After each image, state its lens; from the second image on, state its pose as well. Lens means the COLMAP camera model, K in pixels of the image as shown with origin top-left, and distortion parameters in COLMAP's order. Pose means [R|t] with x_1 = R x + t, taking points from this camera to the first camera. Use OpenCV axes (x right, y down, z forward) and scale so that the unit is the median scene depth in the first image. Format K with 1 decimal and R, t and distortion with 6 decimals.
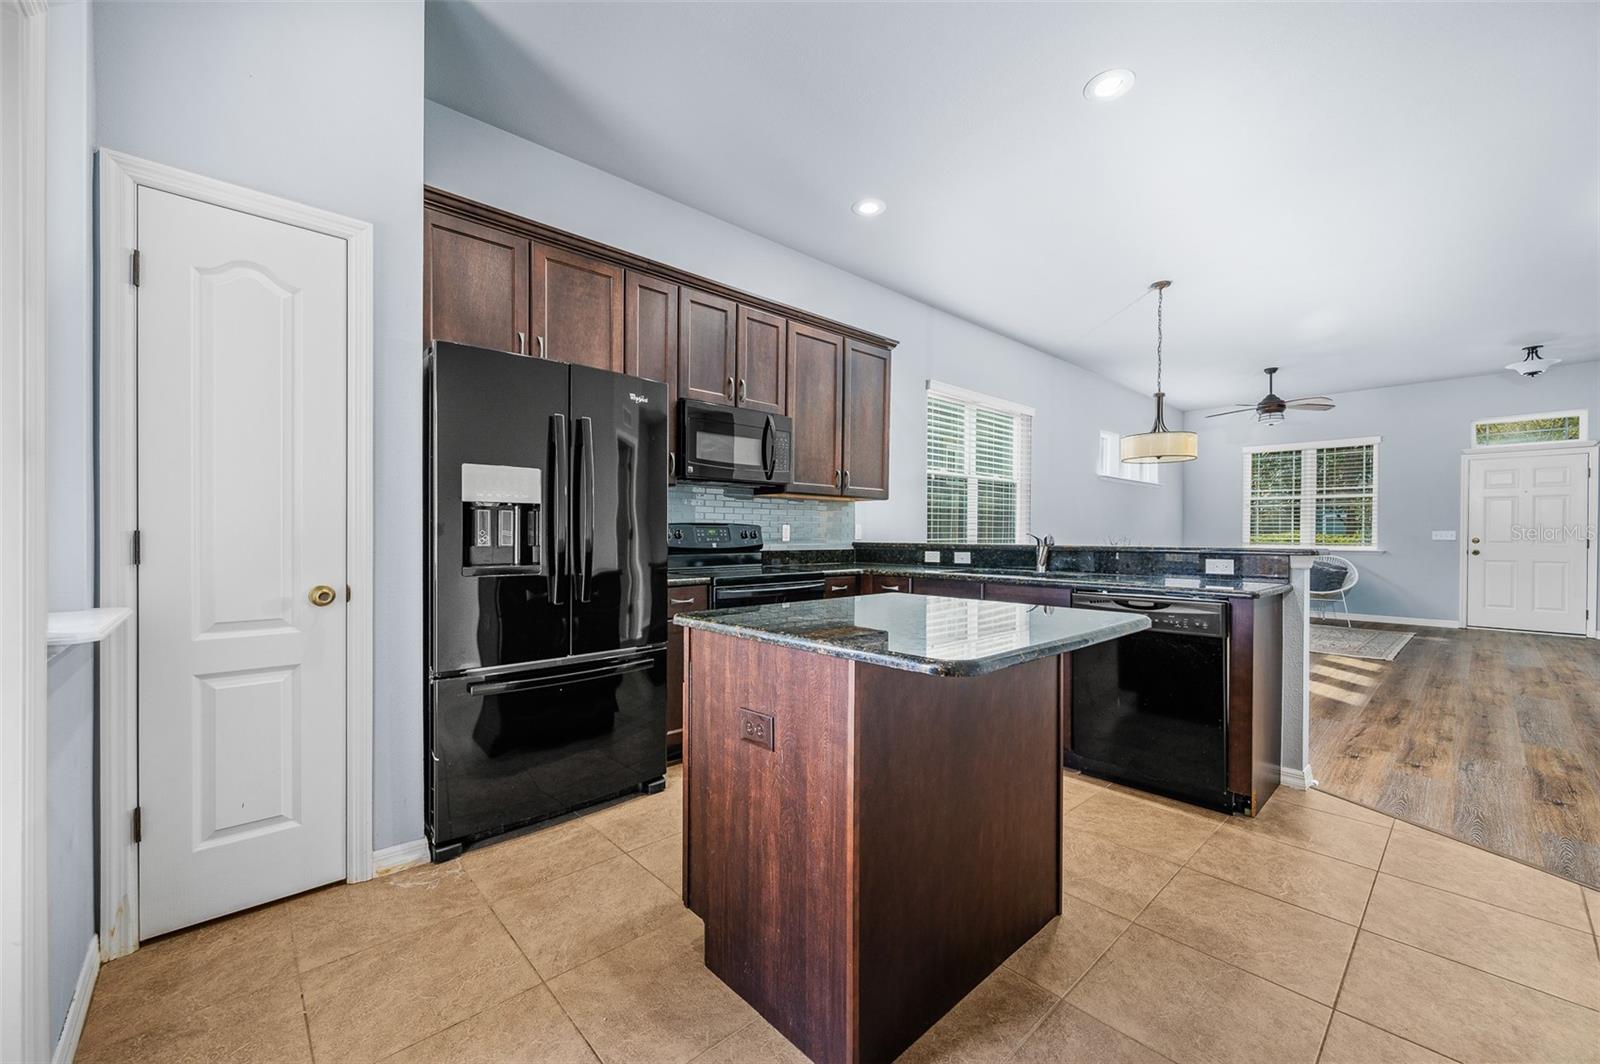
lens RADIAL K [[630.9, 0, 802.8], [0, 630.9, 536.3], [0, 0, 1]] dist [-0.000521, -0.000096]
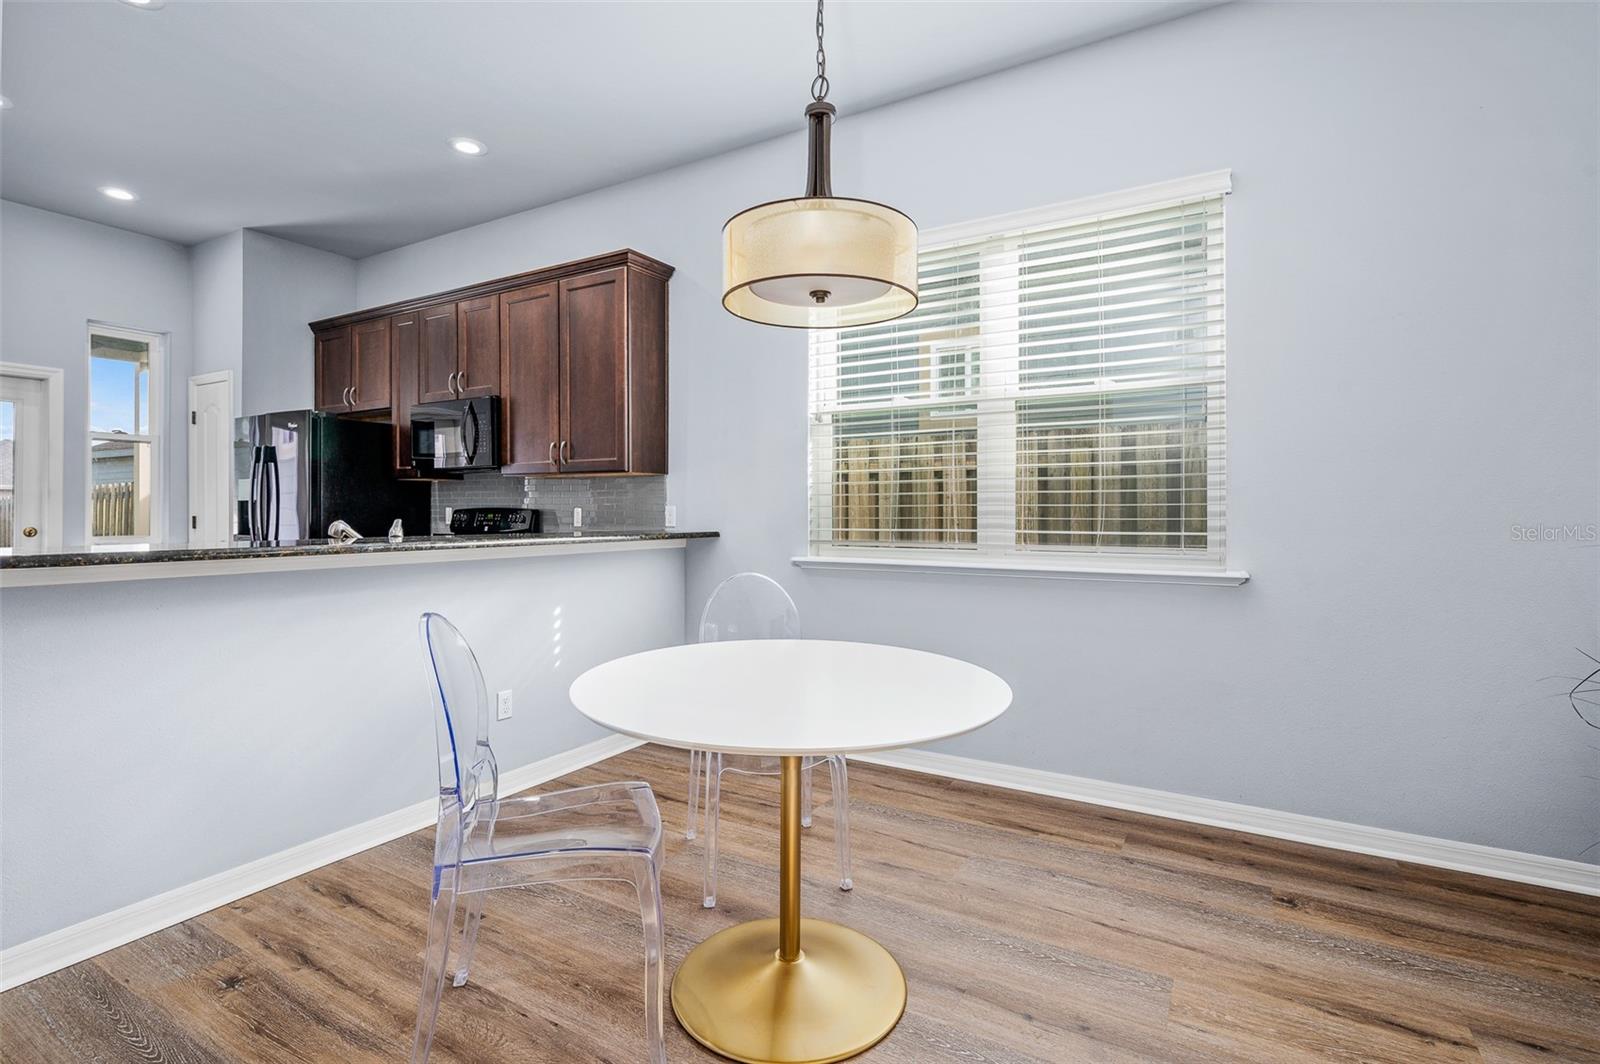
lens RADIAL K [[763.6, 0, 789.8], [0, 763.6, 510.2], [0, 0, 1]] dist [0.000210, -0.000378]
pose [[0.282599, -0.004345, -0.959228, 0.646142], [-0.005271, 0.999968, -0.006082, -0.006128], [0.959224, 0.006775, 0.282567, 0.587676]]
